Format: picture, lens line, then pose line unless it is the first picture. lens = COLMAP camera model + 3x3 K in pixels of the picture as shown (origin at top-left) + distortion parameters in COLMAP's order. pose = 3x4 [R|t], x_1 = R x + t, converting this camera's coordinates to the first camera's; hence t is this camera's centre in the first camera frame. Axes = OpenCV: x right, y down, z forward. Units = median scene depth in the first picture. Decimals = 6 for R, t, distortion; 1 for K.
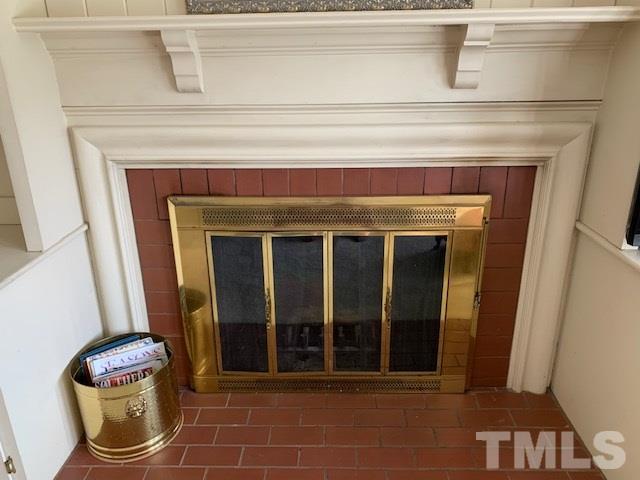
lens RADIAL K [[492.6, 0, 319.2], [0, 492.6, 239.3], [0, 0, 1]] dist [0.044616, -0.056024]
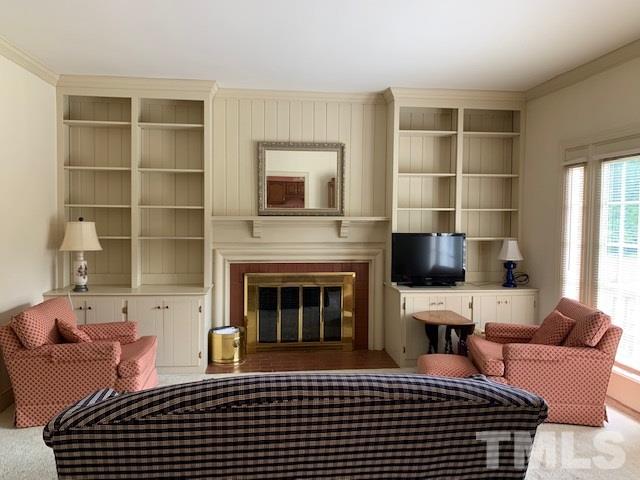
lens RADIAL K [[492.6, 0, 319.8], [0, 492.6, 238.5], [0, 0, 1]] dist [0.044616, -0.056024]
pose [[0.988514, 0.012975, 0.150568, -0.323549], [0.033129, 0.953470, -0.299663, 0.617325], [-0.147450, 0.301210, 0.942089, -1.881706]]
